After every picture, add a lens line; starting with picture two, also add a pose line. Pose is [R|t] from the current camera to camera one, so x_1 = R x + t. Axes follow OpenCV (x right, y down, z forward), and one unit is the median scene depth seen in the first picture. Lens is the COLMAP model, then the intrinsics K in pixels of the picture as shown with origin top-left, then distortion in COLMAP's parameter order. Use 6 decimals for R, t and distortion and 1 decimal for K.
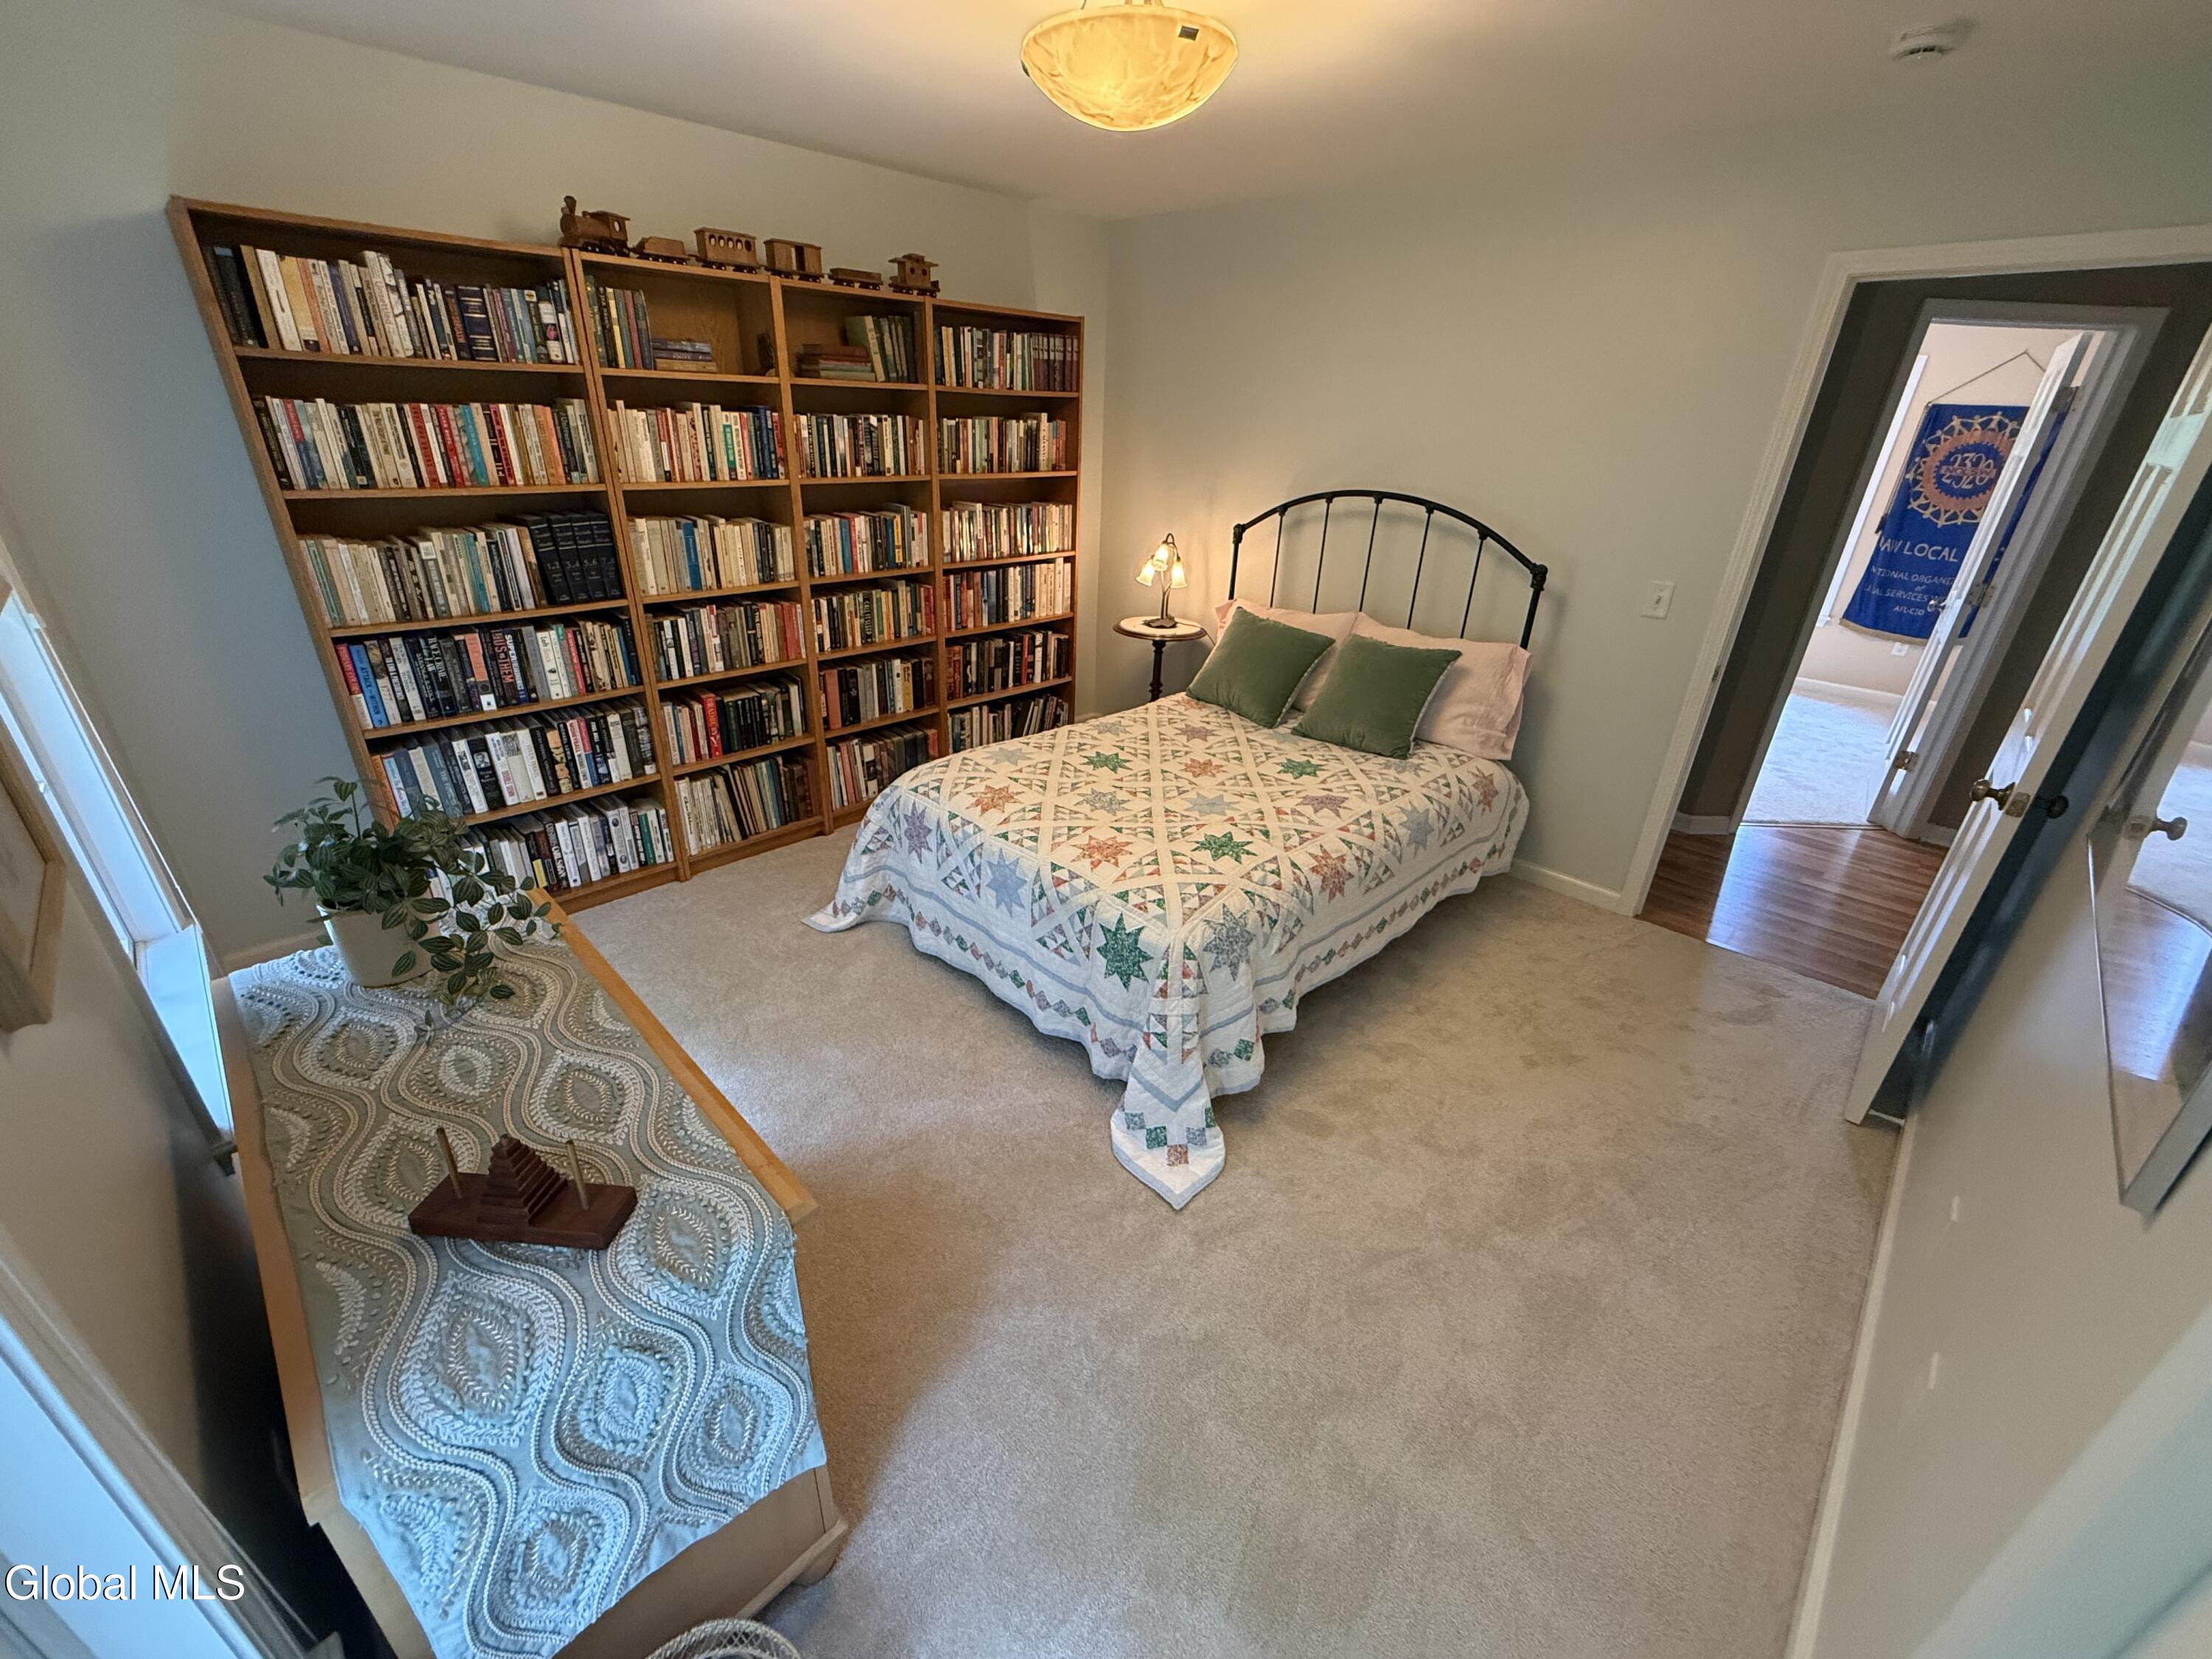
lens RADIAL K [[883.1, 0, 1099.5], [0, 883.1, 826.1], [0, 0, 1]] dist [-0.002097, 0.000199]
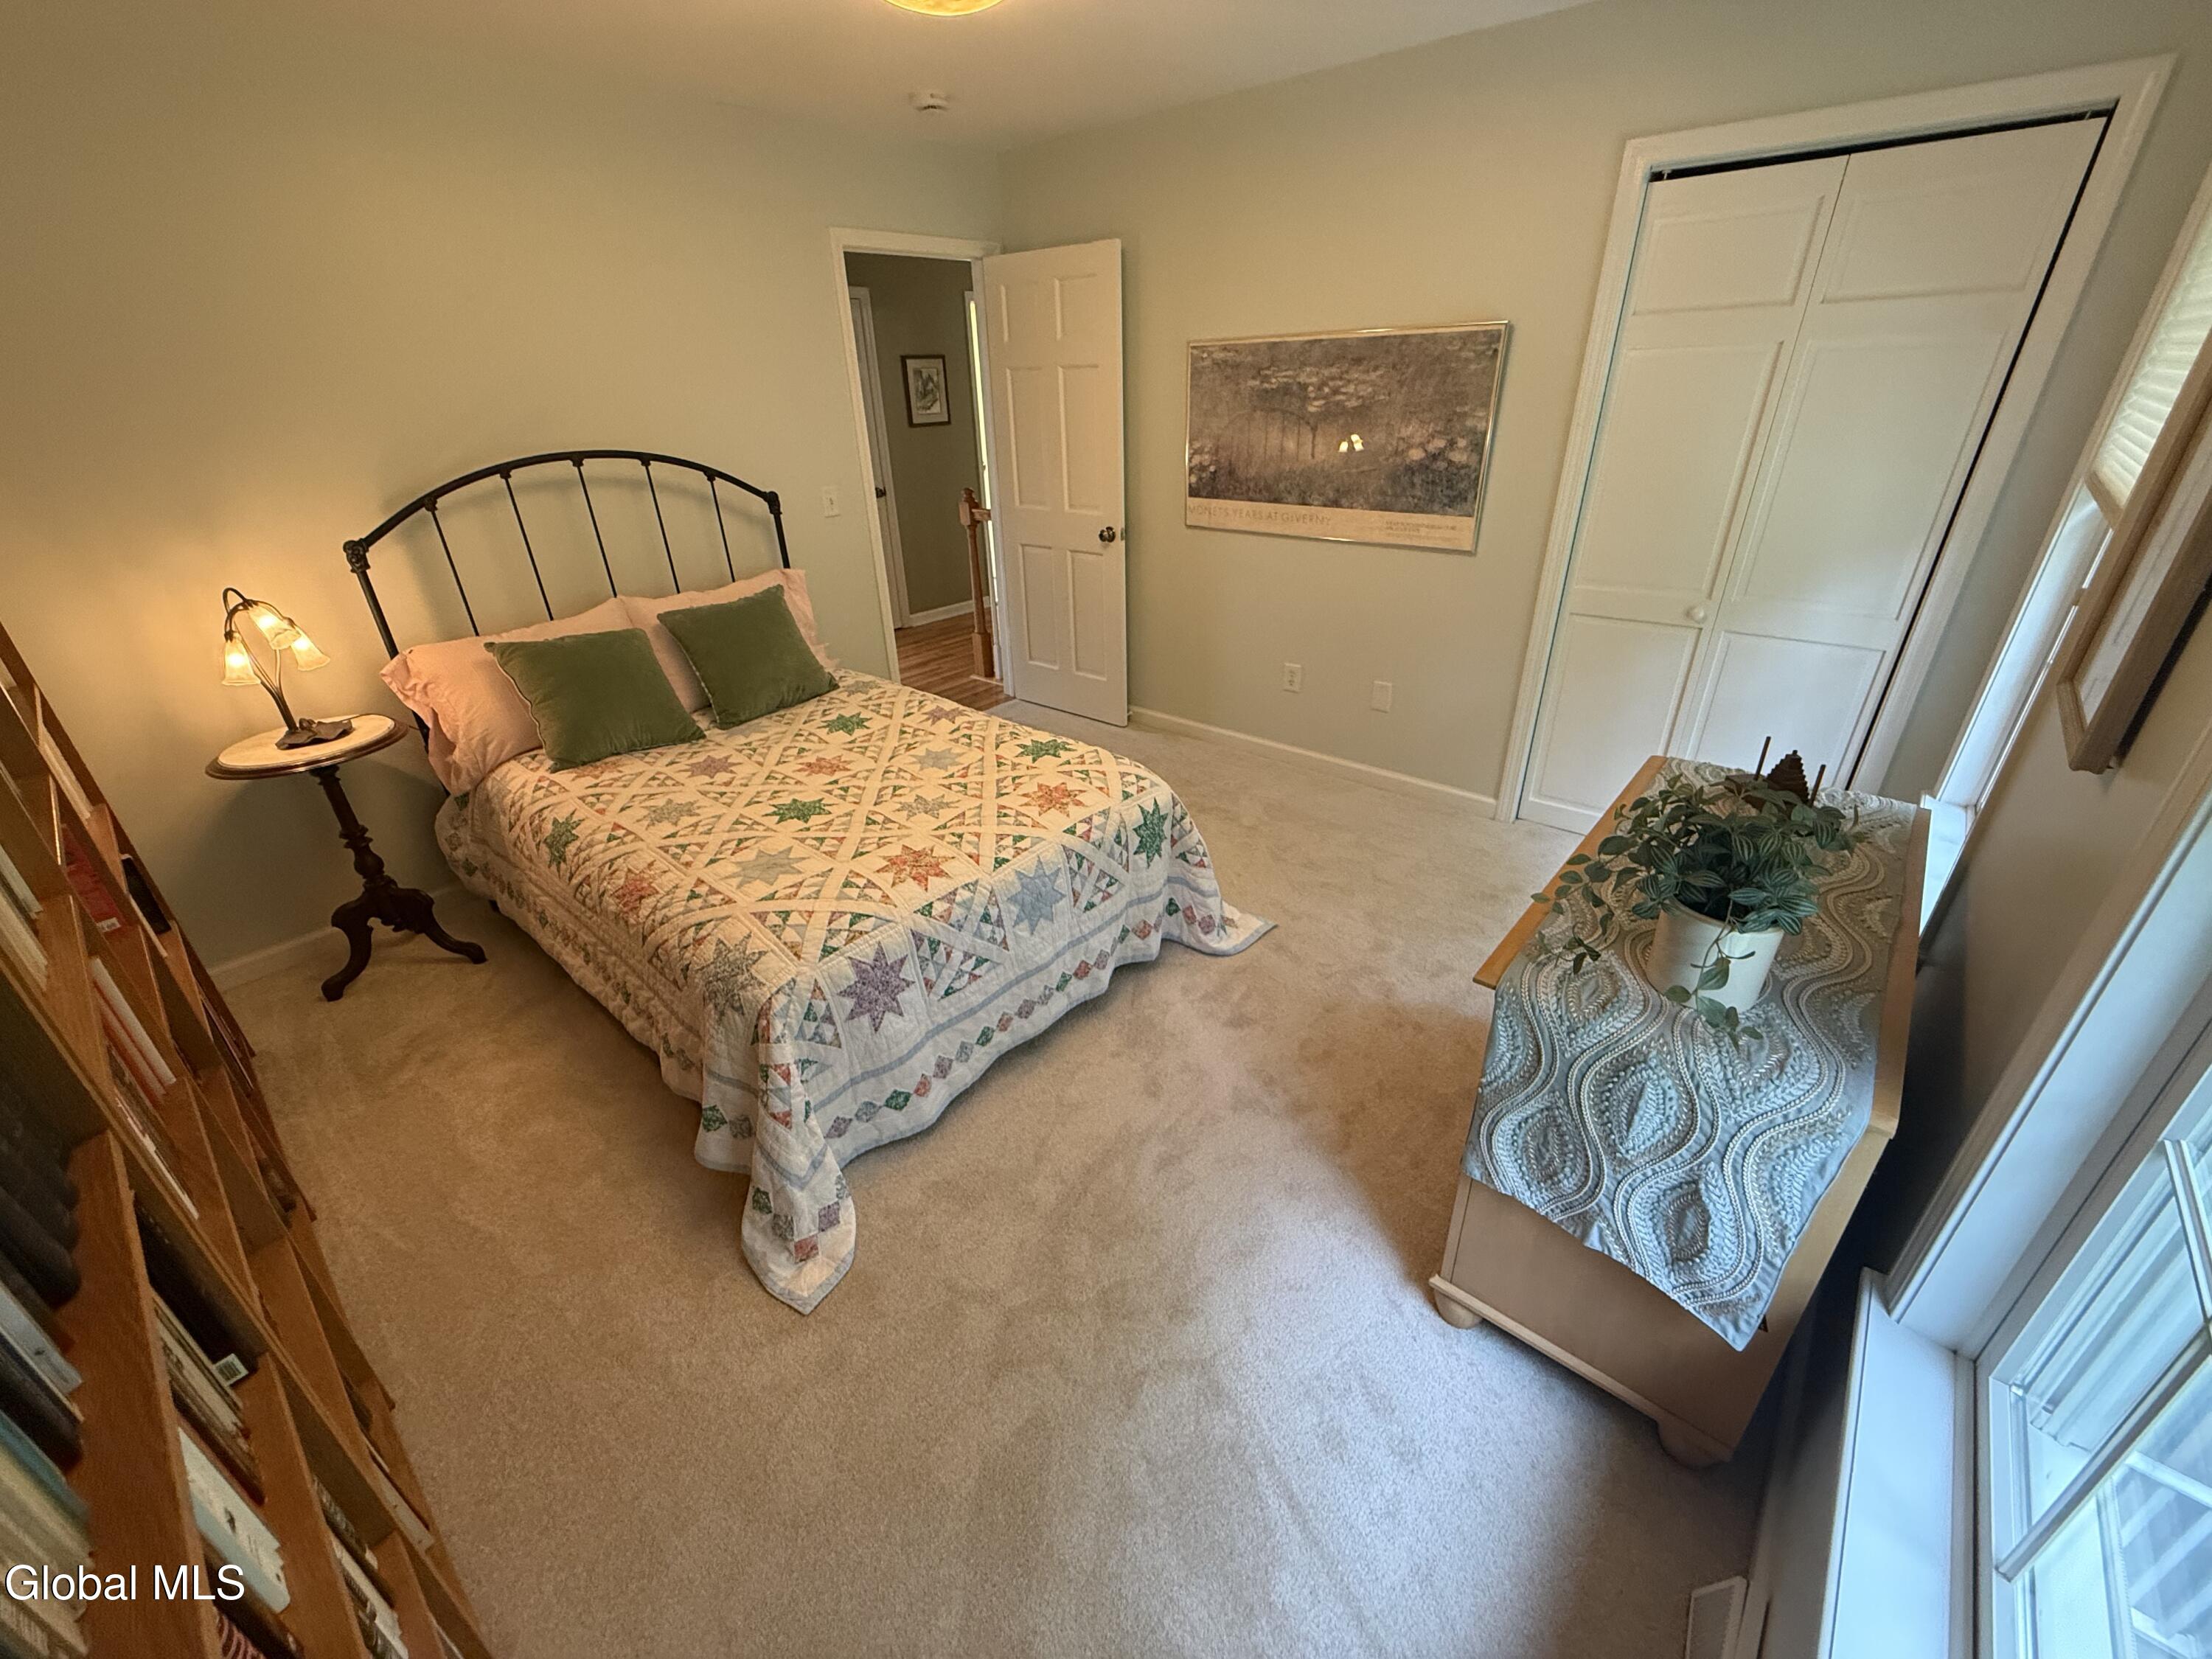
lens RADIAL K [[883.1, 0, 1099.5], [0, 883.1, 826.1], [0, 0, 1]] dist [-0.002097, 0.000199]
pose [[-0.060849, -0.481289, 0.874447, -0.668351], [0.449567, 0.768964, 0.454515, -0.284831], [-0.891172, 0.420780, 0.169581, 0.611374]]
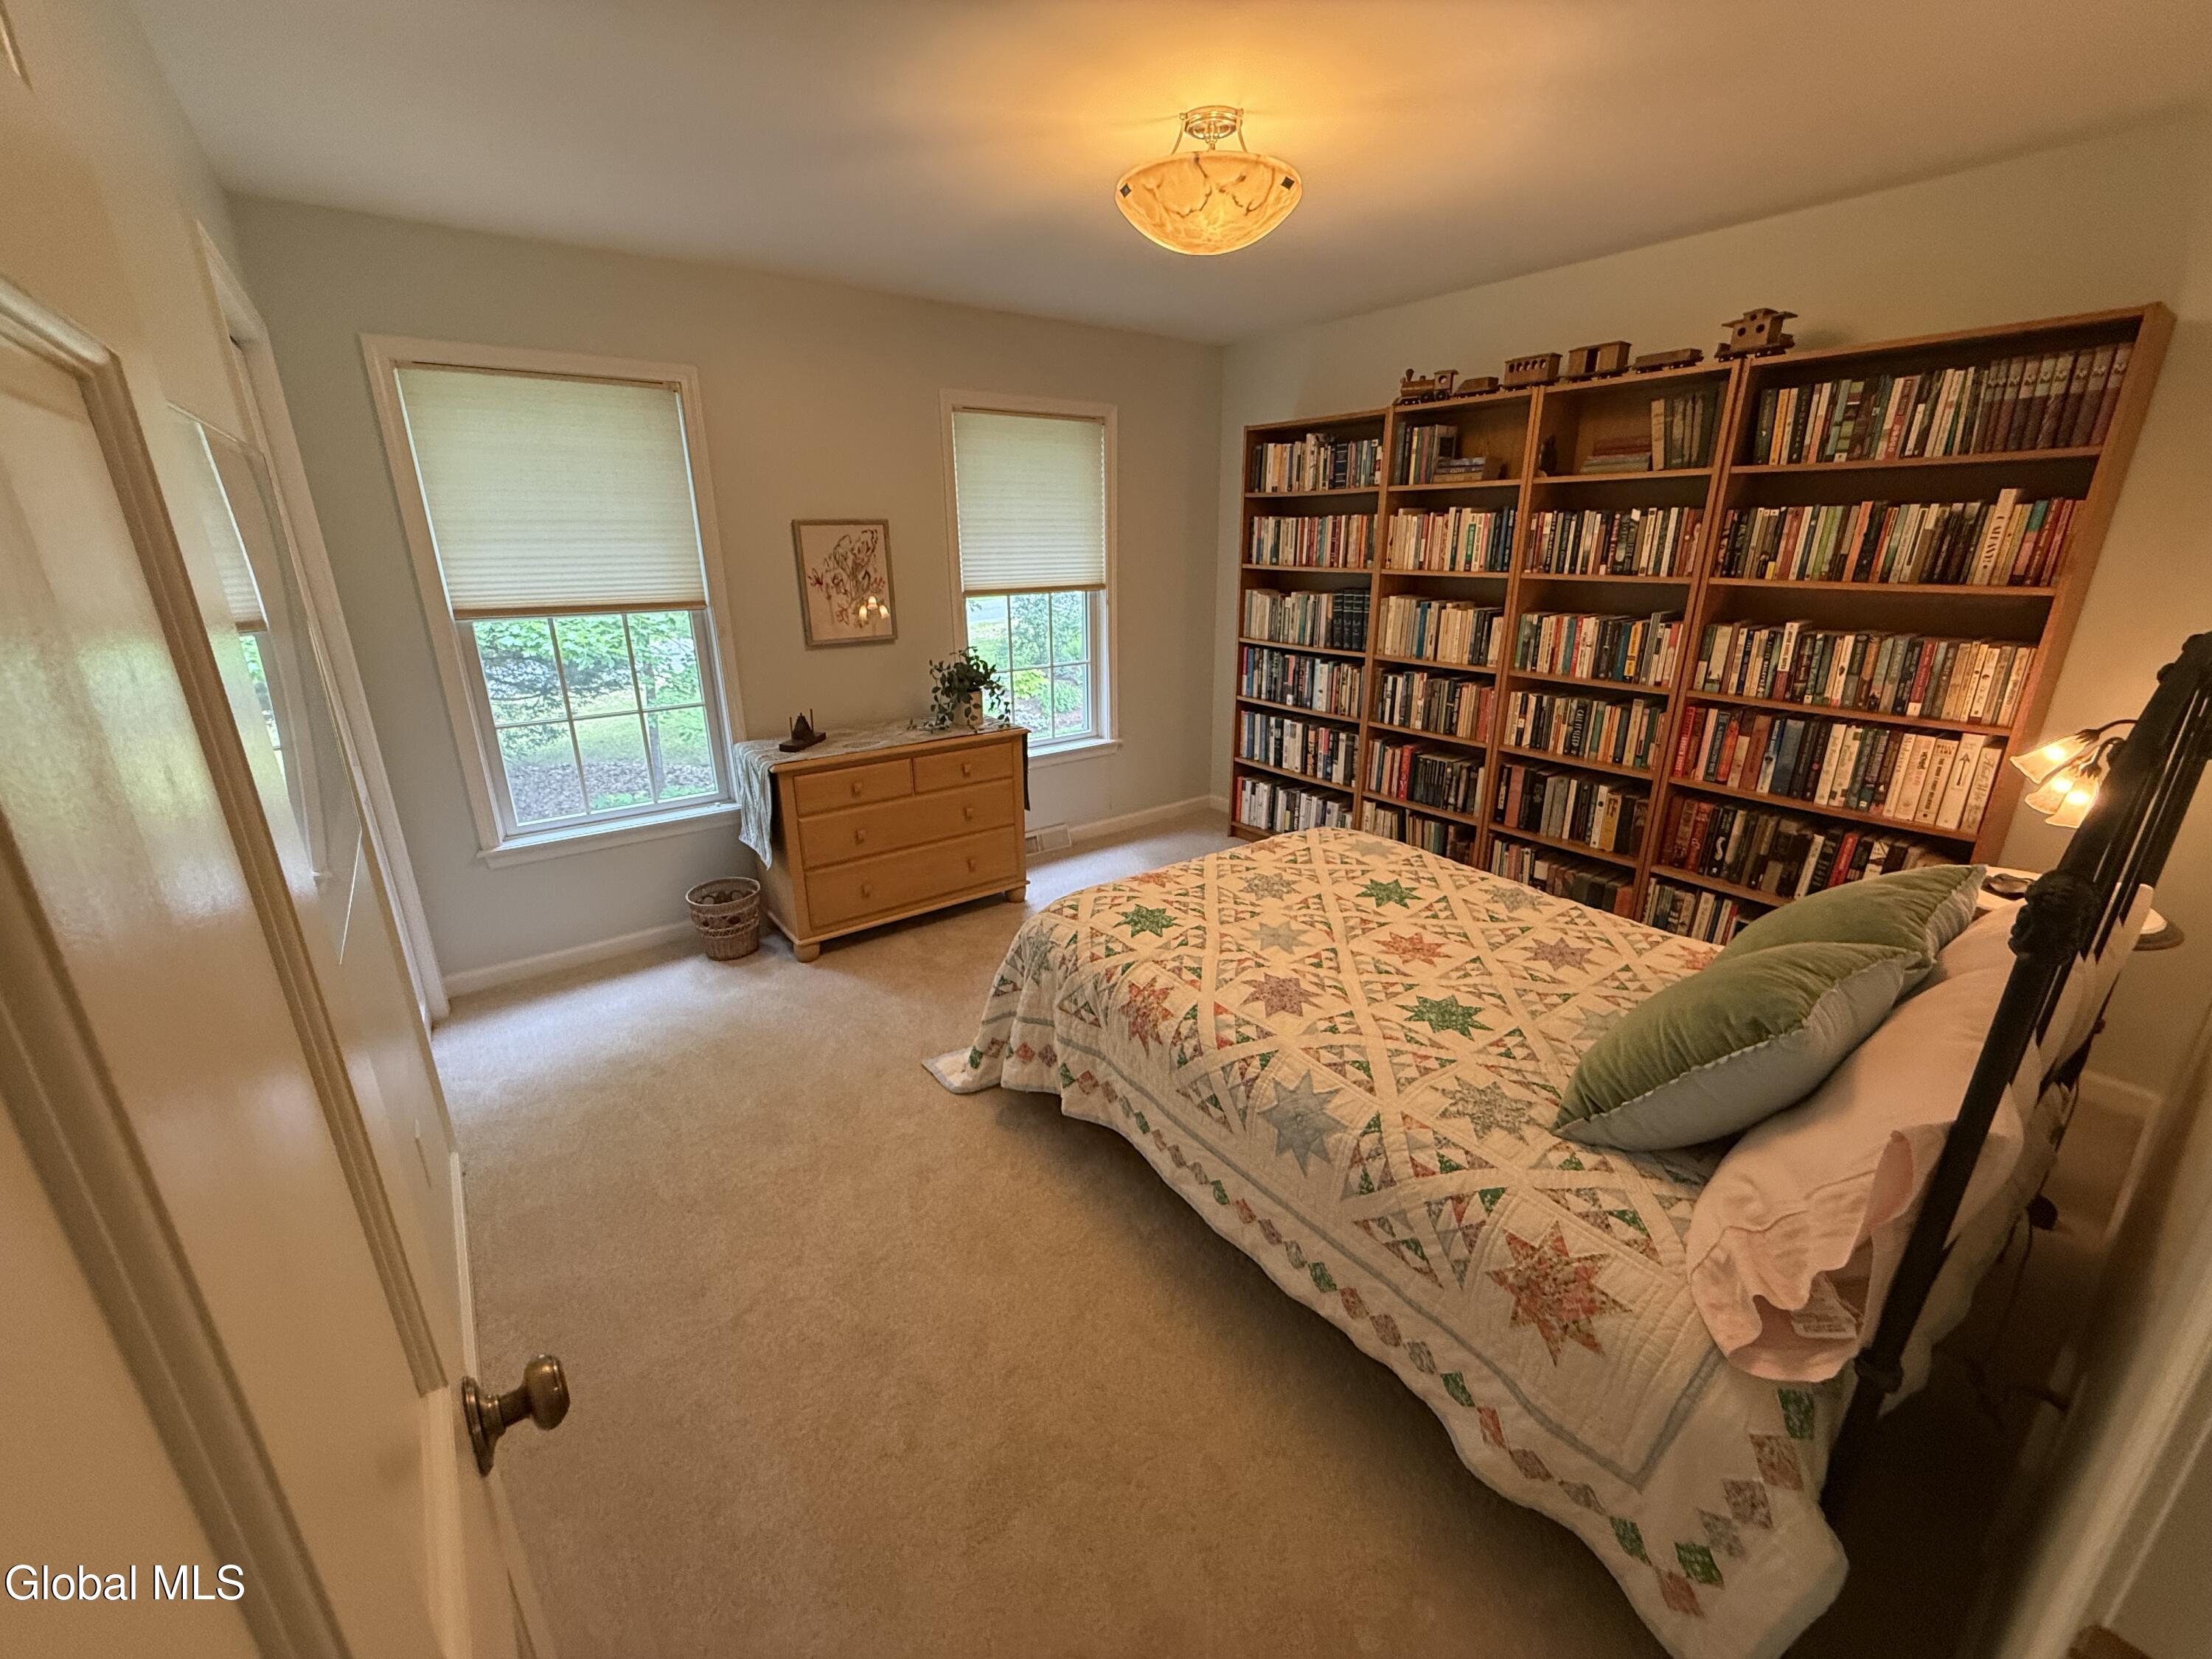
lens RADIAL K [[883.1, 0, 1099.5], [0, 883.1, 826.1], [0, 0, 1]] dist [-0.002097, 0.000199]
pose [[-0.150959, 0.278598, -0.948470, 0.787386], [-0.418324, 0.851318, 0.316642, -0.263972], [0.895665, 0.444568, -0.011970, 0.706931]]
